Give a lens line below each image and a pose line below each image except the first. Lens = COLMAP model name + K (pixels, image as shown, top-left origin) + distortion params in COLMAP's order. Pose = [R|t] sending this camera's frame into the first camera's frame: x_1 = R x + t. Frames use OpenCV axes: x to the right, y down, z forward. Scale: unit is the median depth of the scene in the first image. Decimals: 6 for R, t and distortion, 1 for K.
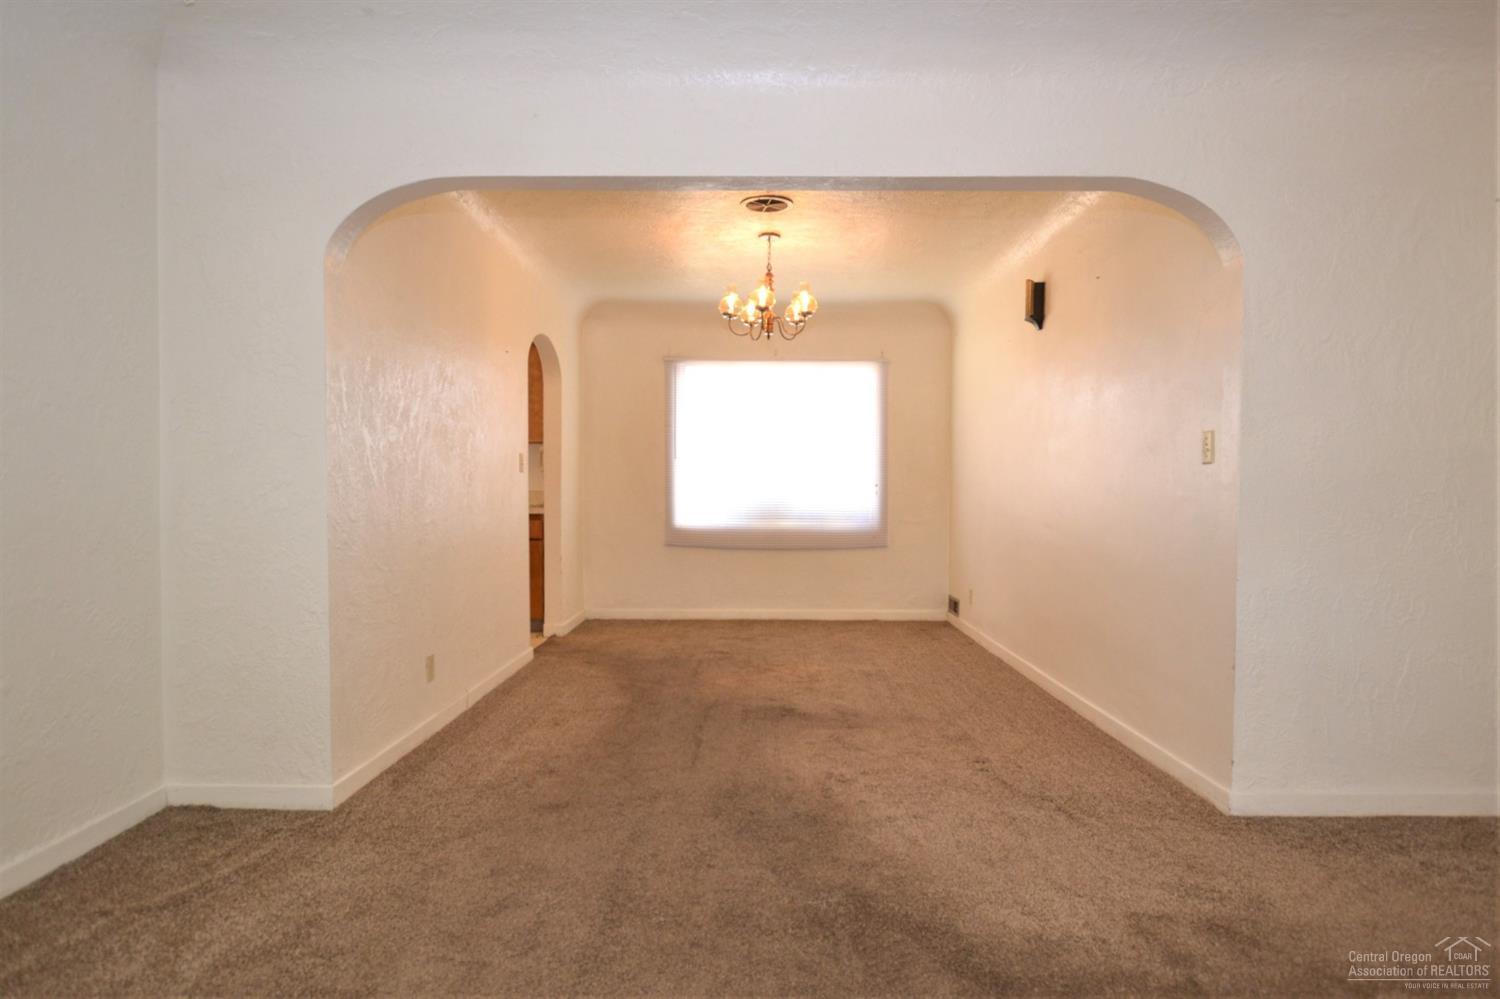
lens RADIAL K [[873.1, 0, 750.0], [0, 873.1, 499.5], [0, 0, 1]] dist [-0.014949, 0.001686]
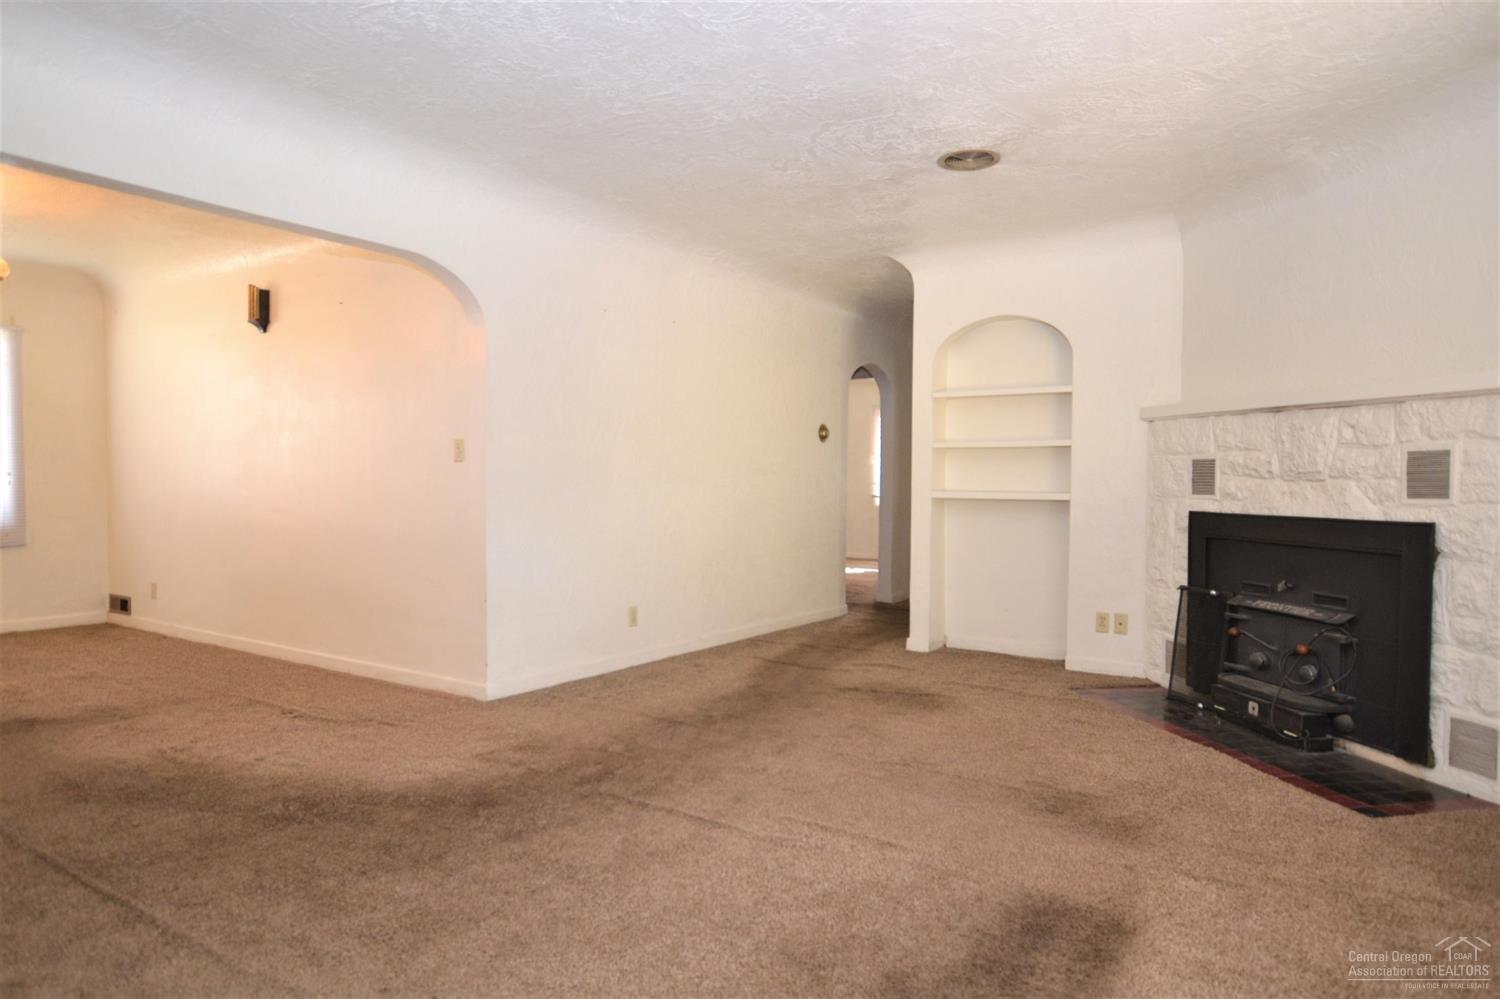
lens RADIAL K [[922.7, 0, 750.0], [0, 922.7, 499.5], [0, 0, 1]] dist [-0.022288, 0.000481]
pose [[0.554093, -0.013647, 0.832343, -0.483408], [0.004617, 0.999901, 0.013321, 0.000167], [-0.832442, -0.003538, 0.554101, -0.235684]]
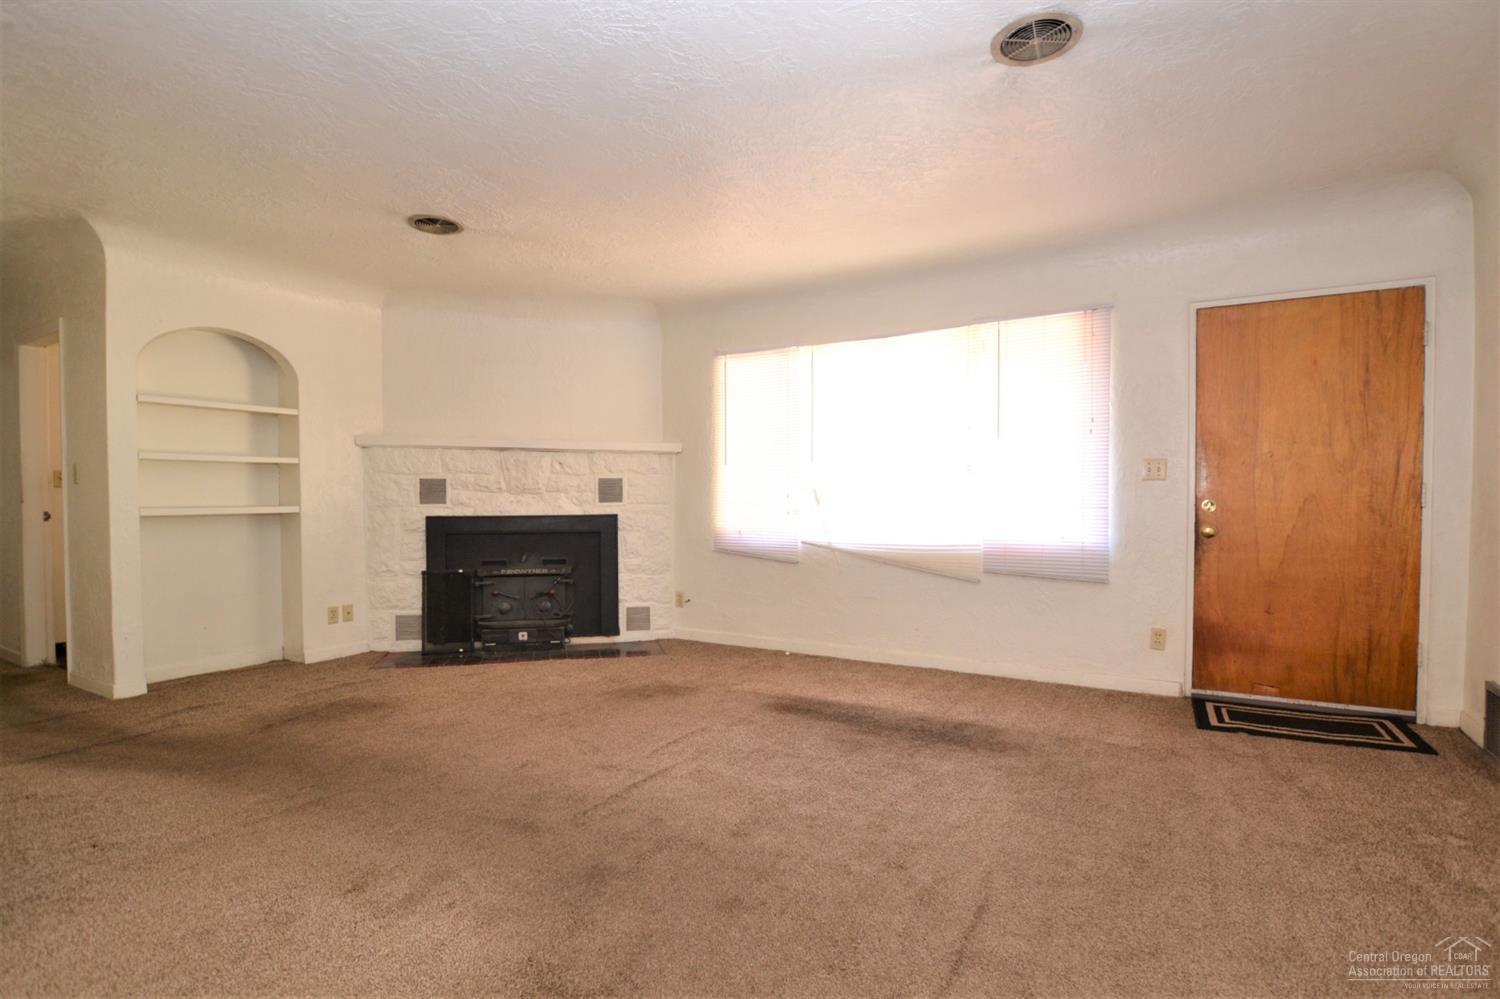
lens RADIAL K [[719.5, 0, 750.0], [0, 719.5, 499.5], [0, 0, 1]] dist [-0.001967, -0.000206]
pose [[-0.860709, -0.001522, 0.509095, -0.274745], [0.008943, 0.999796, 0.018109, -0.019062], [-0.509018, 0.020140, -0.860520, 1.107034]]
